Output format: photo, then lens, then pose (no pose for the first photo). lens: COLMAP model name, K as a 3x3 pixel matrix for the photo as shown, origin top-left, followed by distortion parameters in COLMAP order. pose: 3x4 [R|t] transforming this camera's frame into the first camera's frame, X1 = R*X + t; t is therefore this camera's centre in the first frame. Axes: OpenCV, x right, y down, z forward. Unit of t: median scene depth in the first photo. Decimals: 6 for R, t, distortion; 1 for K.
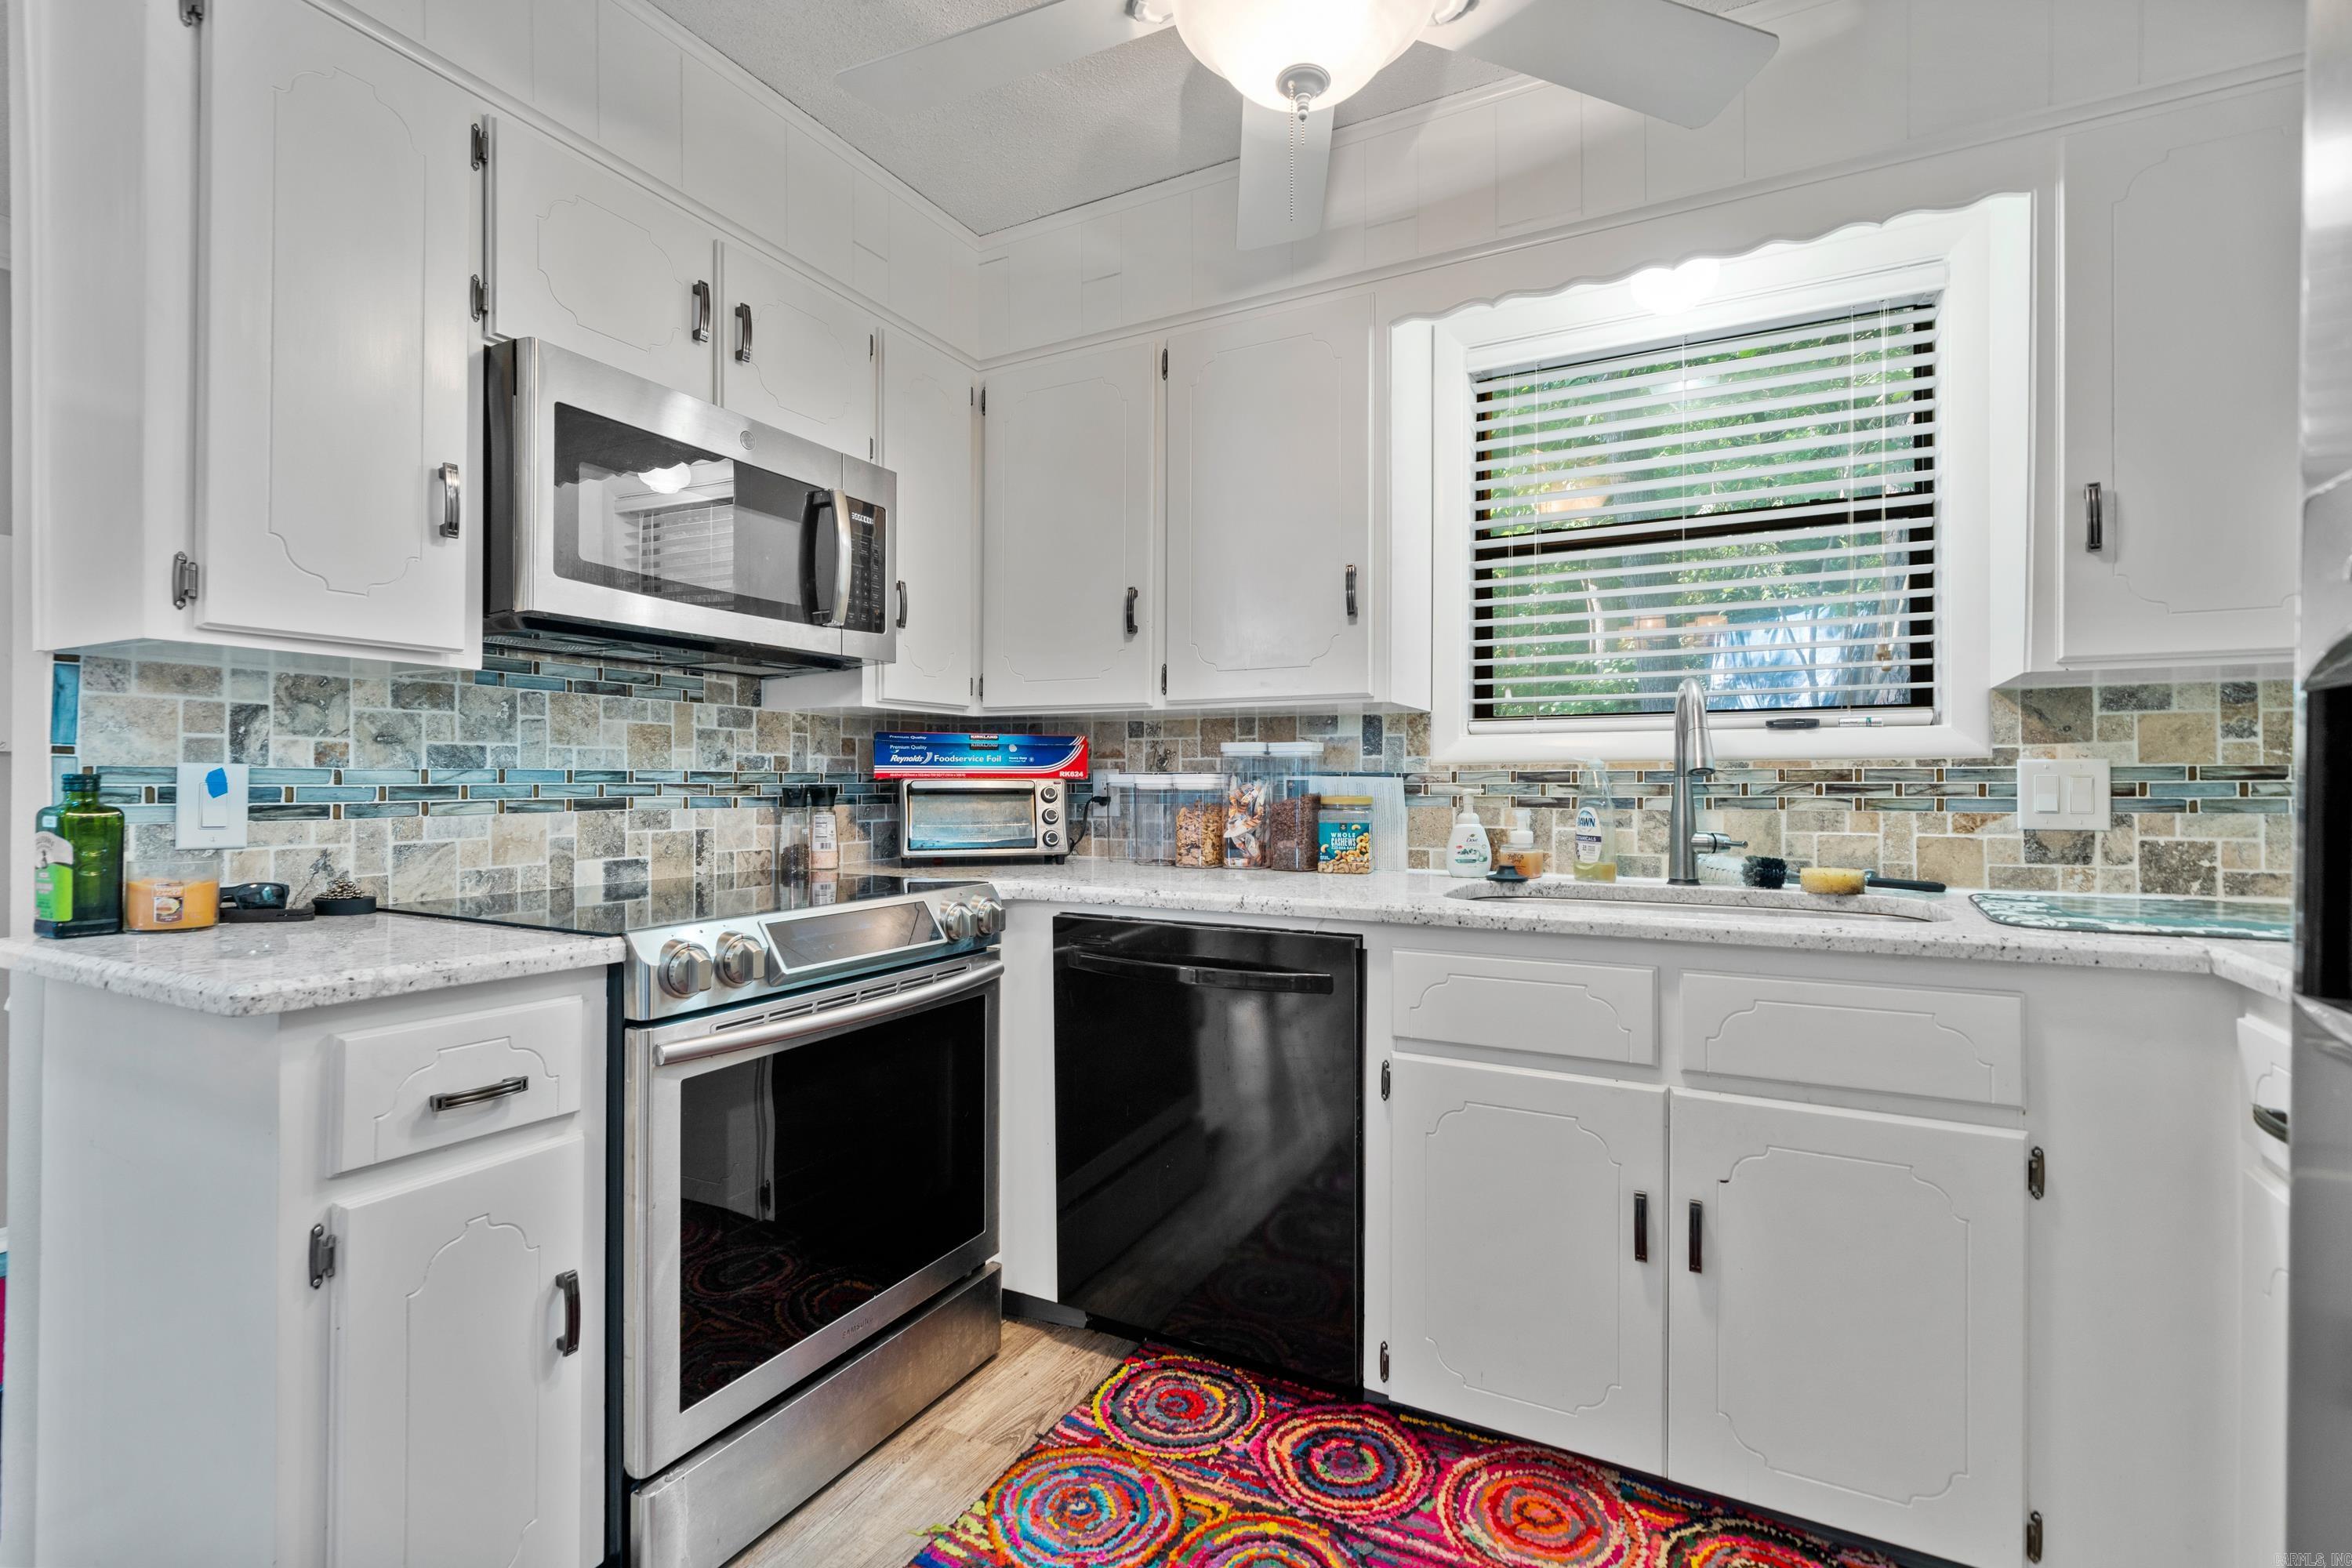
lens RADIAL K [[1008.2, 0, 1134.6], [0, 1008.2, 783.5], [0, 0, 1]] dist [0.001147, 0.000991]
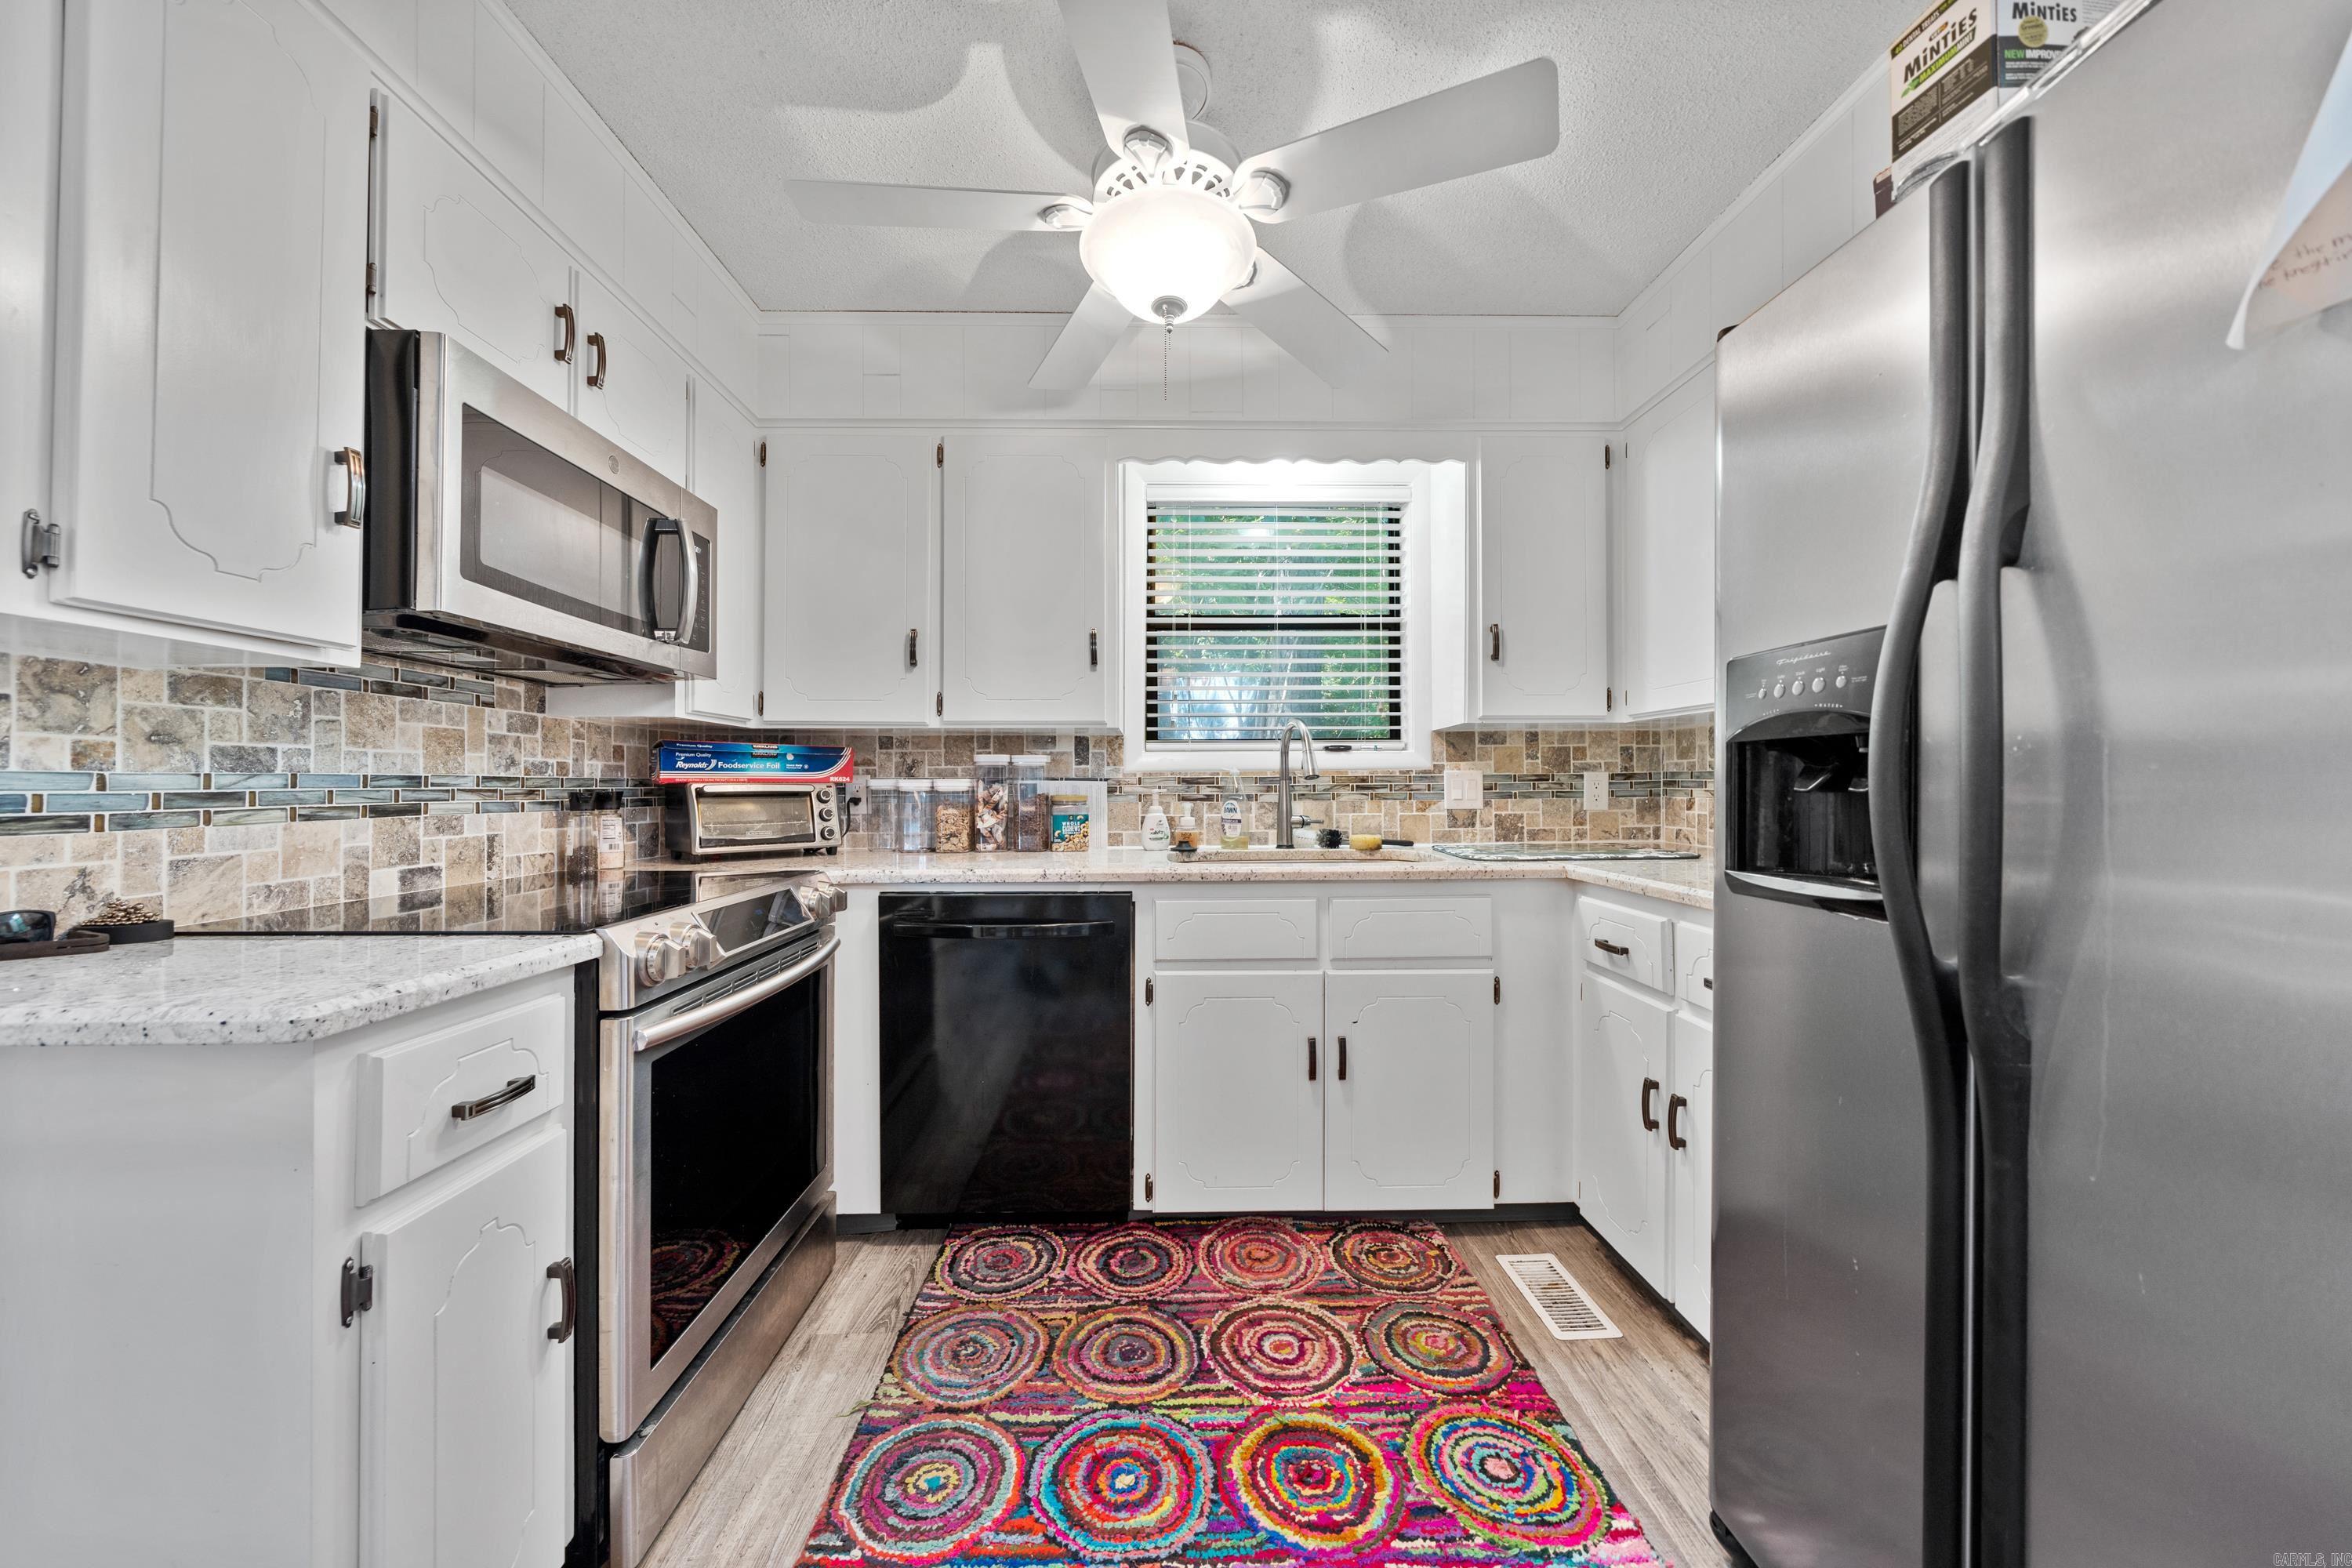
lens RADIAL K [[802.0, 0, 1131.5], [0, 802.0, 781.9], [0, 0, 1]] dist [-0.002820, -0.000033]
pose [[0.882549, -0.002038, 0.470216, -0.289683], [0.005317, 0.999970, -0.005647, 0.001697], [-0.470190, 0.007484, 0.882534, 0.000047]]
